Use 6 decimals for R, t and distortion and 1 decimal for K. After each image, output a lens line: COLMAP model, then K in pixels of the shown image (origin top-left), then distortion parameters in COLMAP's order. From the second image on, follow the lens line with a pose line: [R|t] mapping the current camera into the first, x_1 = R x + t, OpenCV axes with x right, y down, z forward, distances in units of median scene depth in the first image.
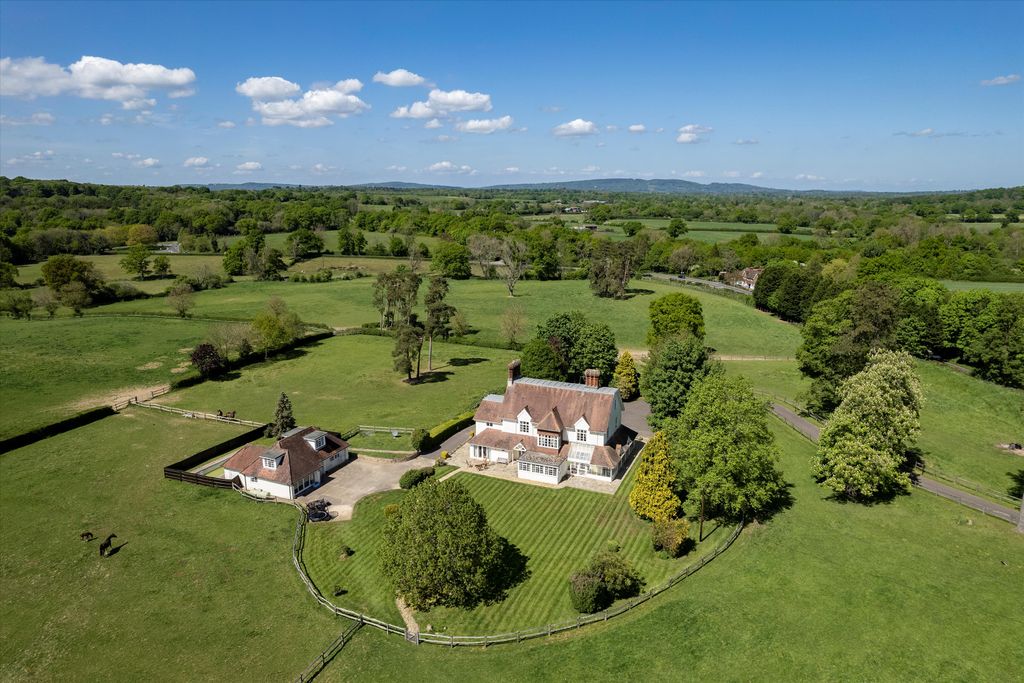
lens RADIAL K [[645.0, 0, 511.6], [0, 645.0, 347.9], [0, 0, 1]] dist [-0.084264, 0.064117]
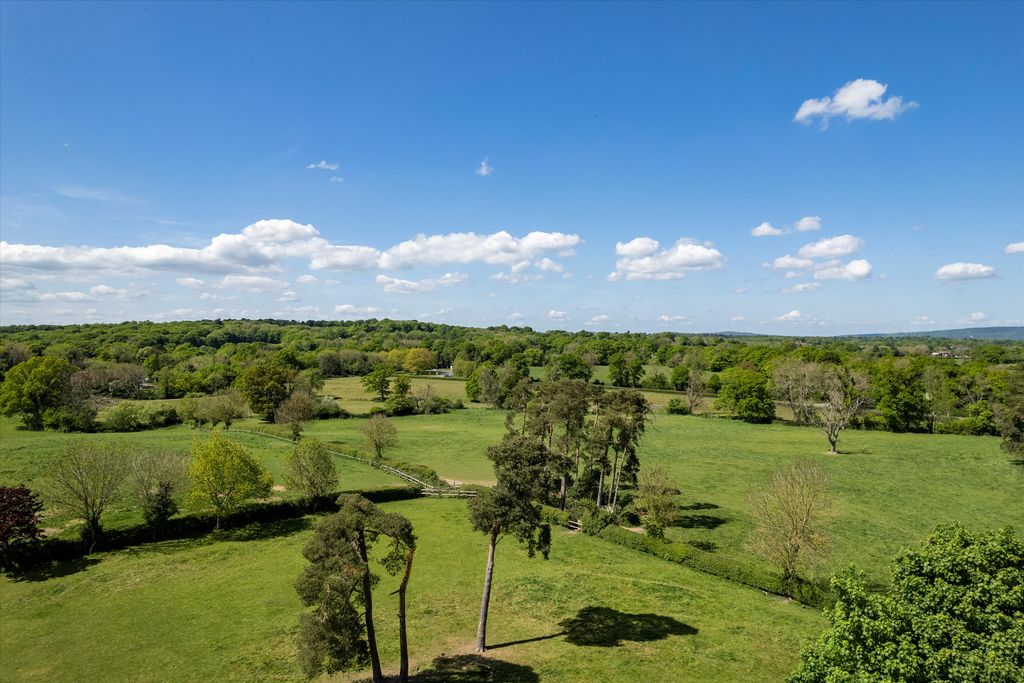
lens RADIAL K [[645.0, 0, 511.6], [0, 645.0, 347.9], [0, 0, 1]] dist [-0.084264, 0.064117]
pose [[0.875106, 0.005657, -0.483897, 0.029671], [-0.116263, 0.973103, -0.198881, -0.037328], [0.469757, 0.230301, 0.852226, 0.524365]]
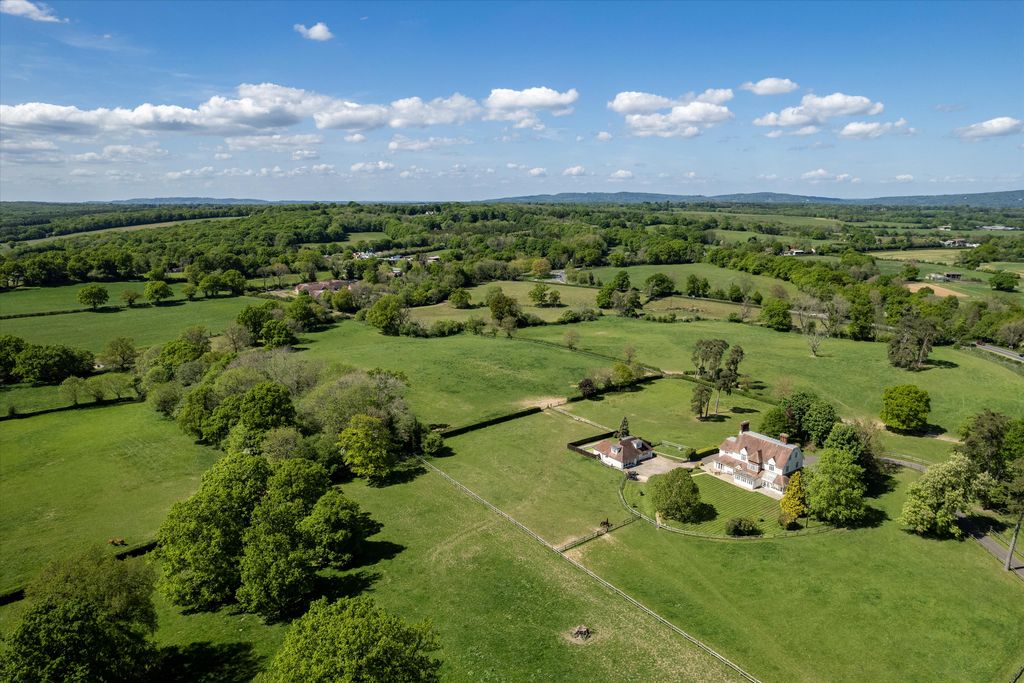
lens RADIAL K [[645.0, 0, 511.6], [0, 645.0, 347.9], [0, 0, 1]] dist [-0.084264, 0.064117]
pose [[0.853961, 0.116637, -0.507095, 0.166072], [-0.121919, 0.992275, 0.022917, -0.073913], [0.505851, 0.042254, 0.861585, -0.459705]]
